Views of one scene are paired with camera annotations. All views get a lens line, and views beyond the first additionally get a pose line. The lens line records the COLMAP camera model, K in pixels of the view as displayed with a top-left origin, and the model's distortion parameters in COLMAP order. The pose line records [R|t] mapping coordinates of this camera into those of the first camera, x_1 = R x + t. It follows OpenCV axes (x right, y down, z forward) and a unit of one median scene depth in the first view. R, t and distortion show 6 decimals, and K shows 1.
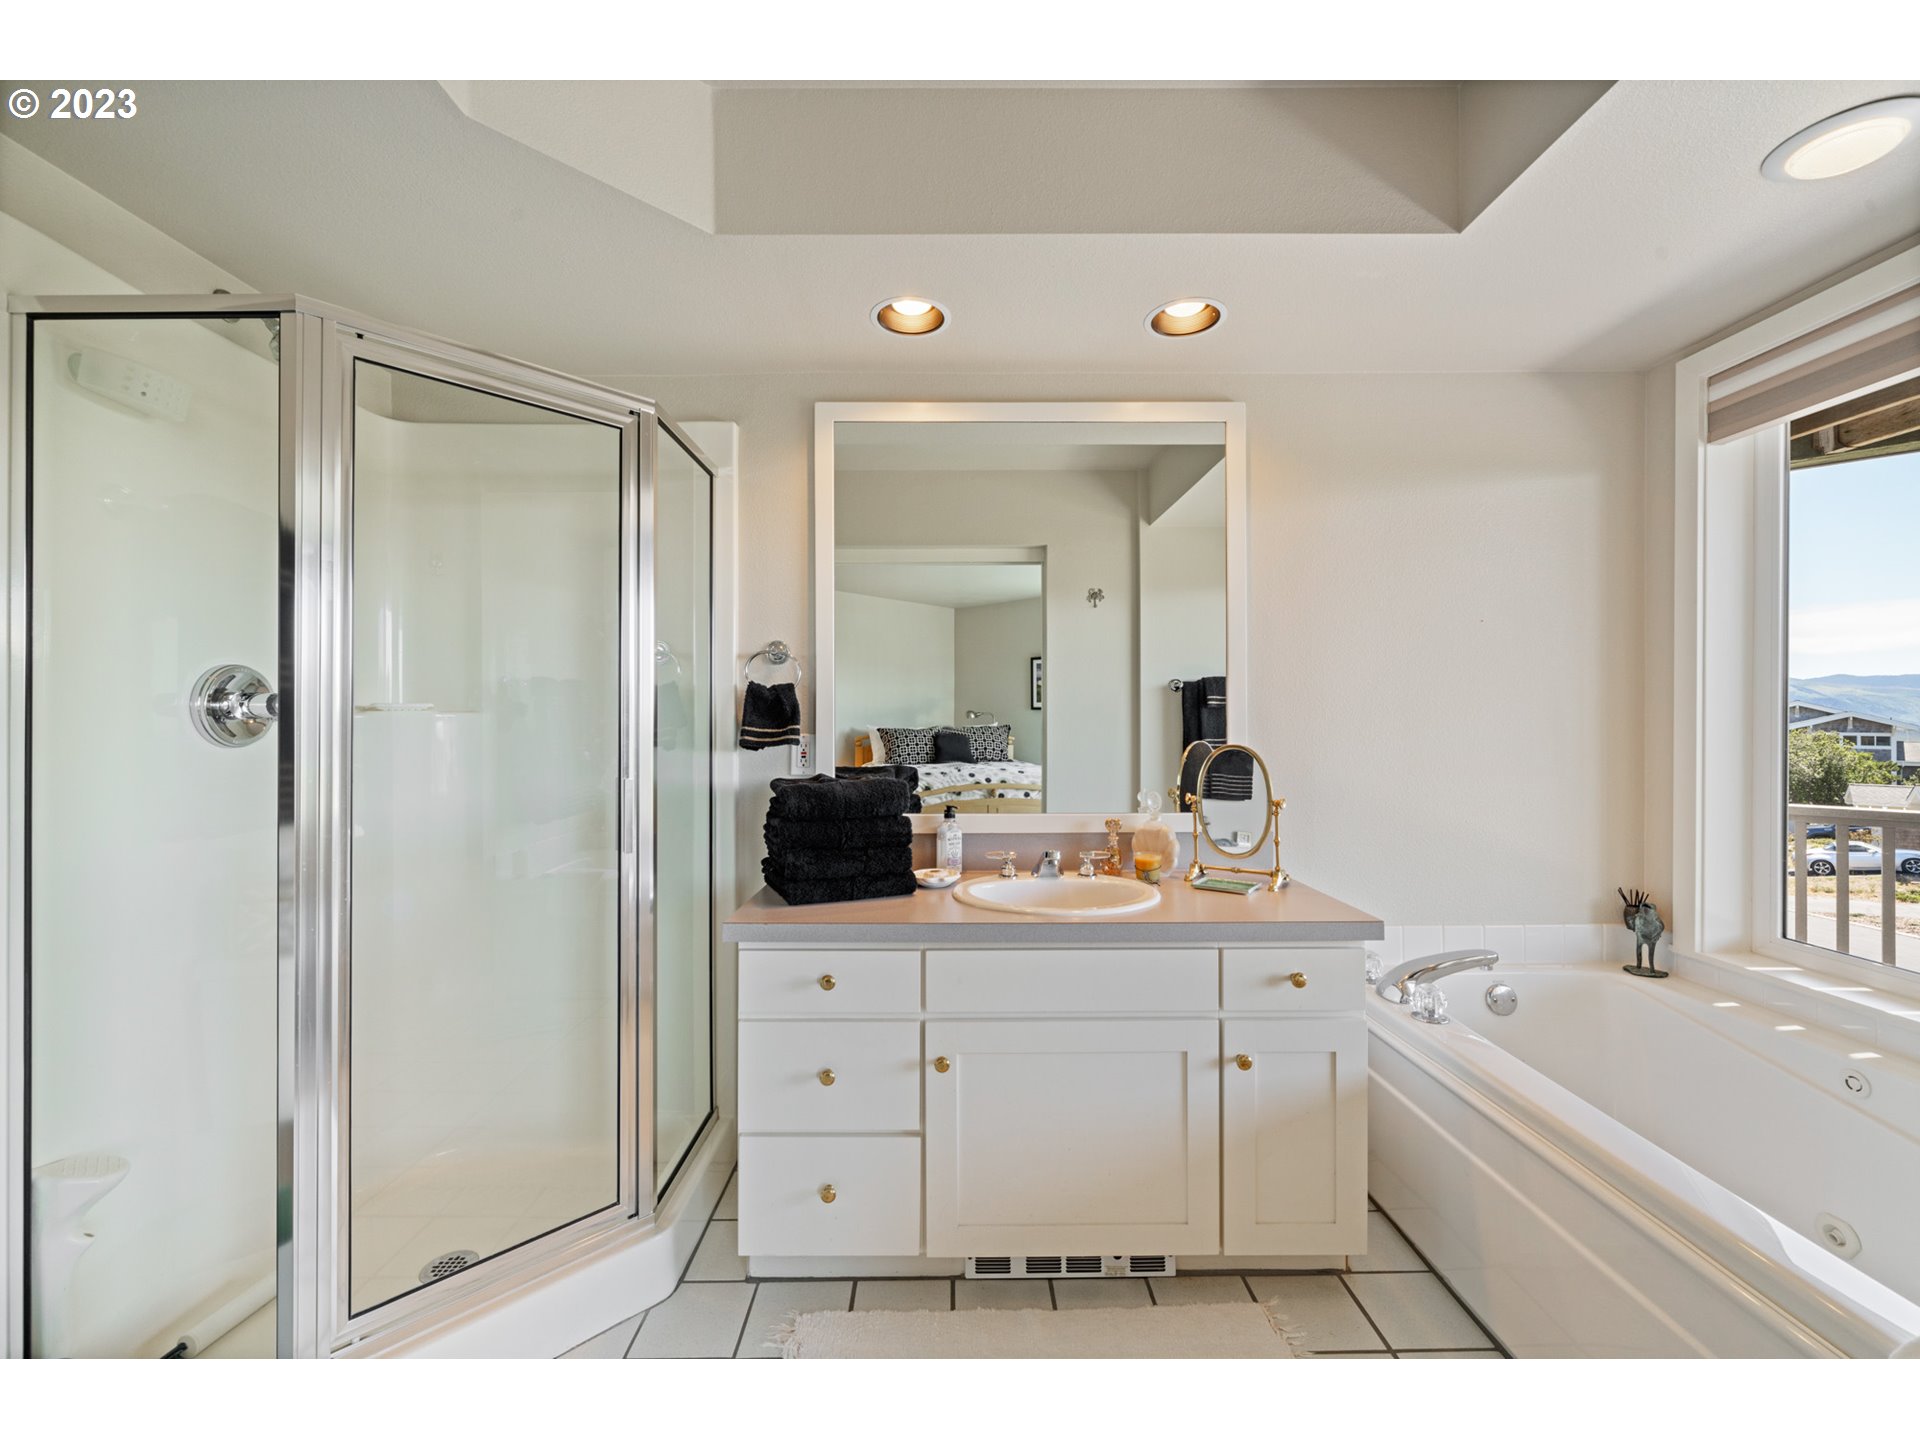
lens RADIAL K [[780.8, 0, 958.4], [0, 780.8, 715.9], [0, 0, 1]] dist [-0.002154, 0.000734]
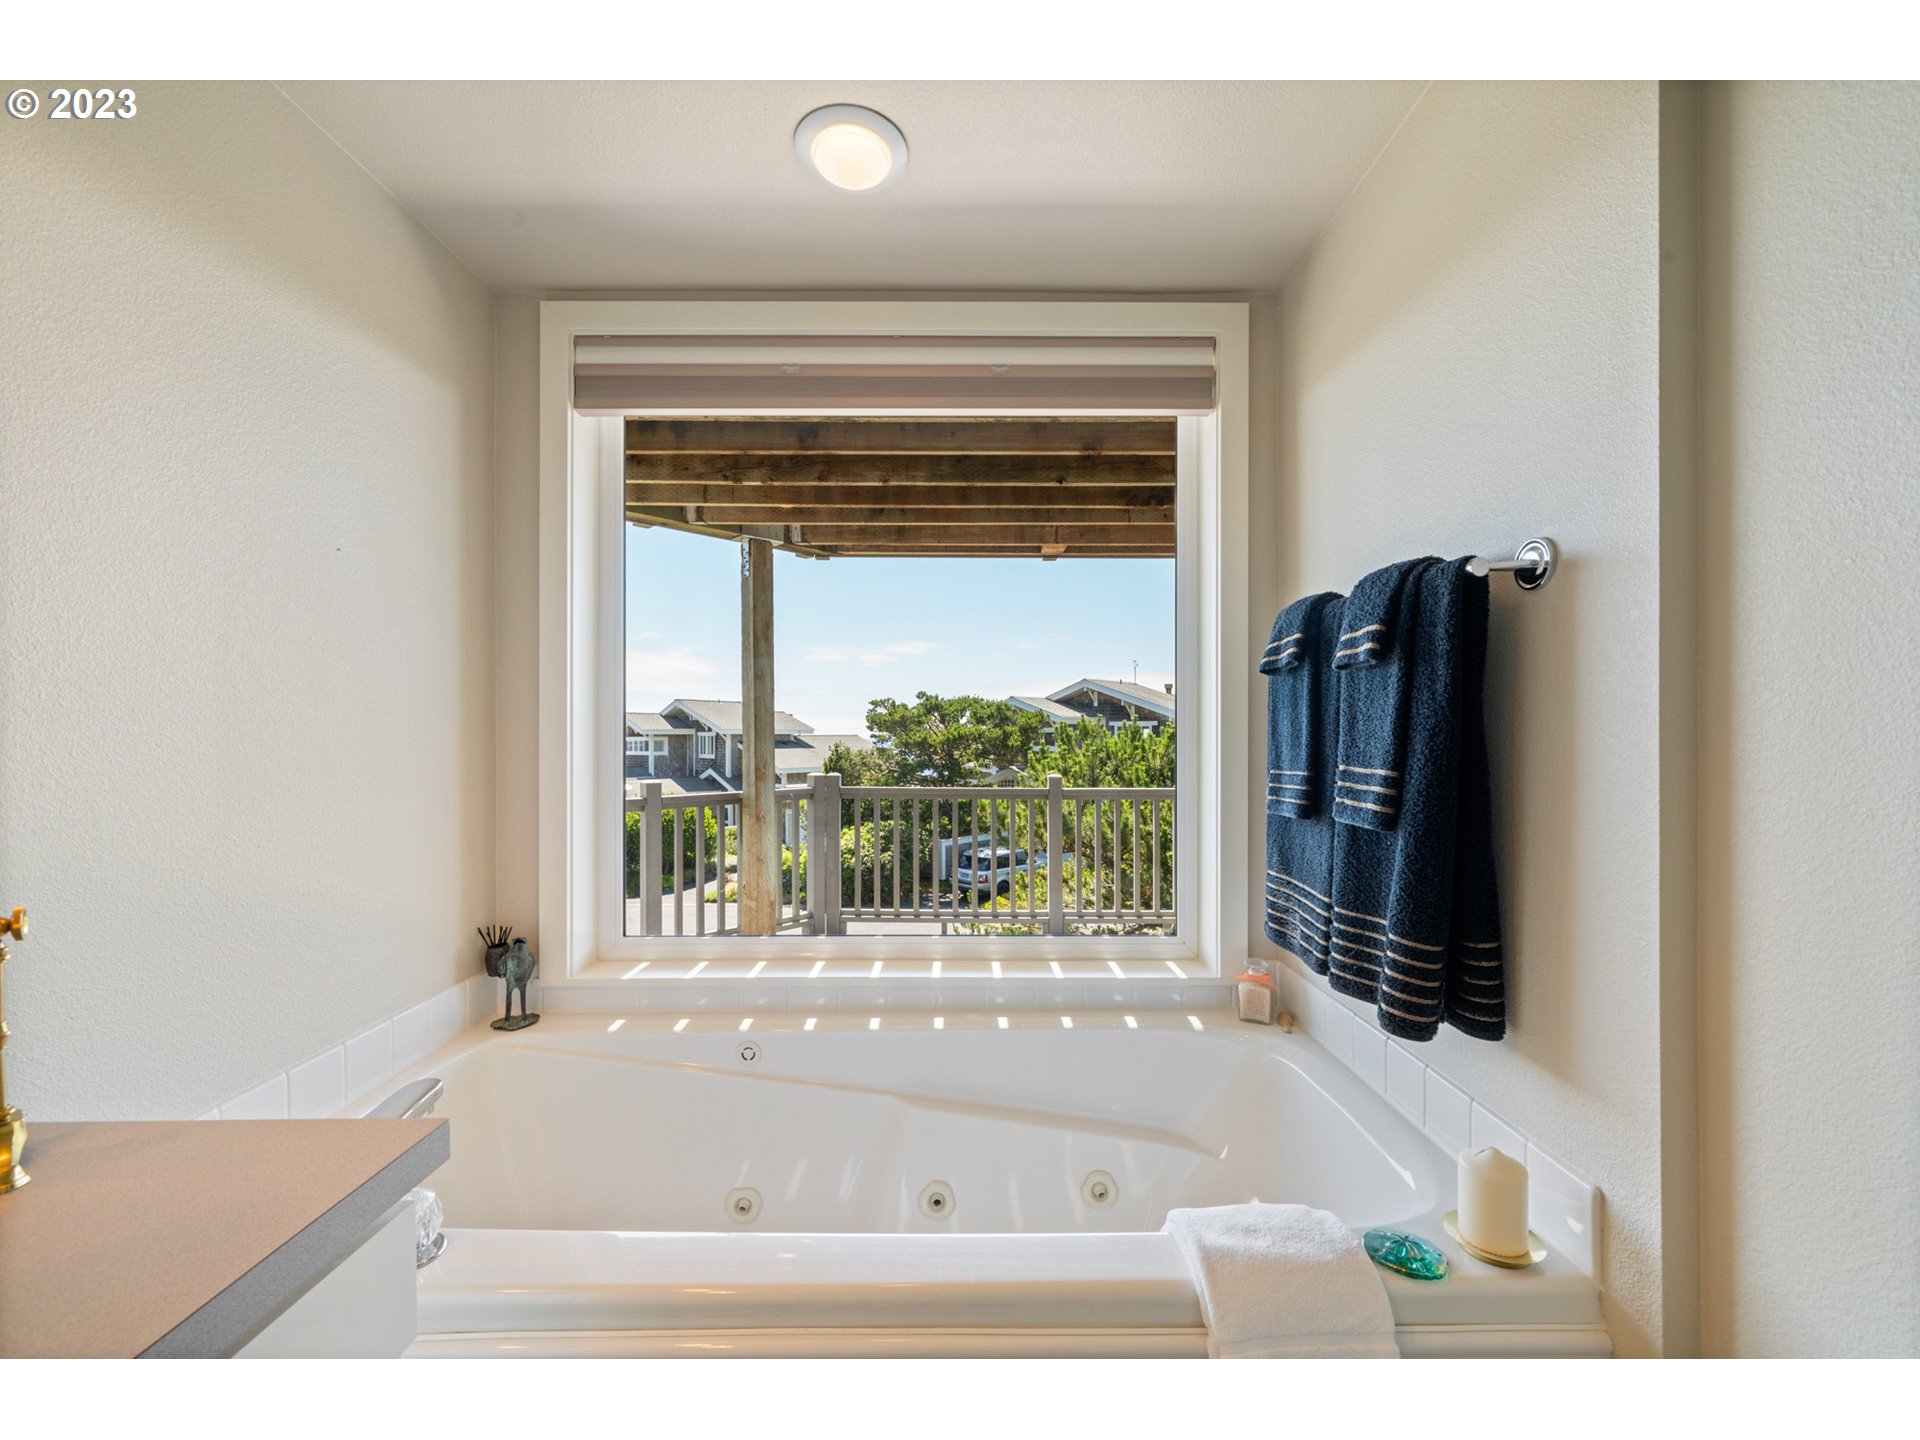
lens RADIAL K [[780.8, 0, 958.8], [0, 780.8, 735.4], [0, 0, 1]] dist [-0.002154, 0.000734]
pose [[-0.000845, -0.000721, 0.999999, 0.060027], [0.001385, 0.999999, 0.000722, 0.026612], [-0.999999, 0.001385, -0.000844, 0.546145]]
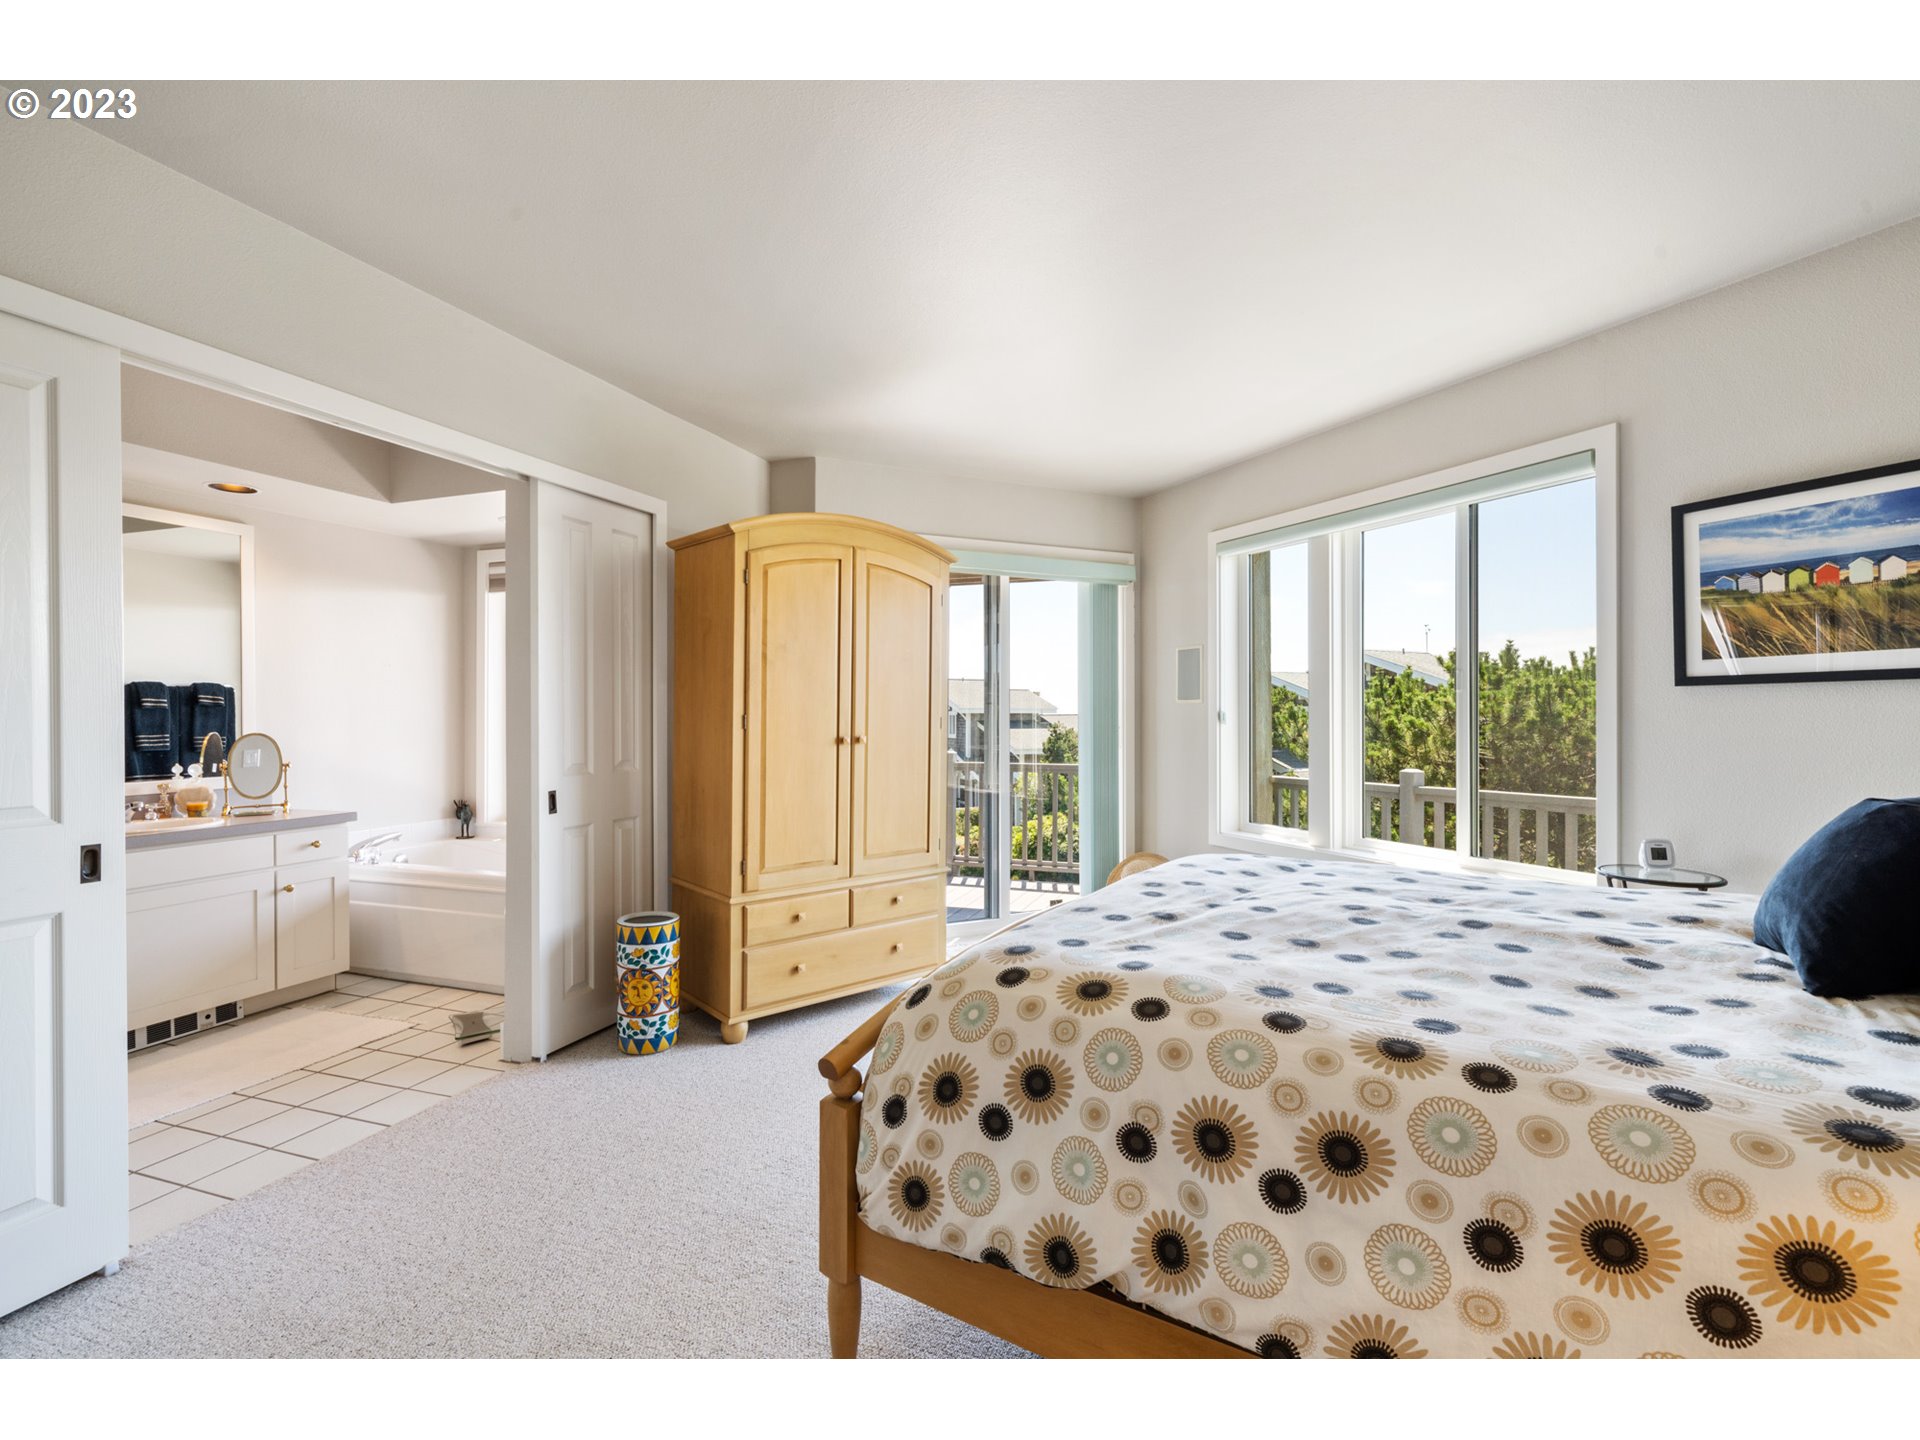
lens RADIAL K [[893.7, 0, 966.5], [0, 893.7, 714.3], [0, 0, 1]] dist [-0.001439, 0.000251]
pose [[0.342990, -0.001366, 0.939338, -0.936014], [-0.000326, 0.999999, 0.001573, -0.007911], [-0.939339, -0.000846, 0.342989, -1.118412]]
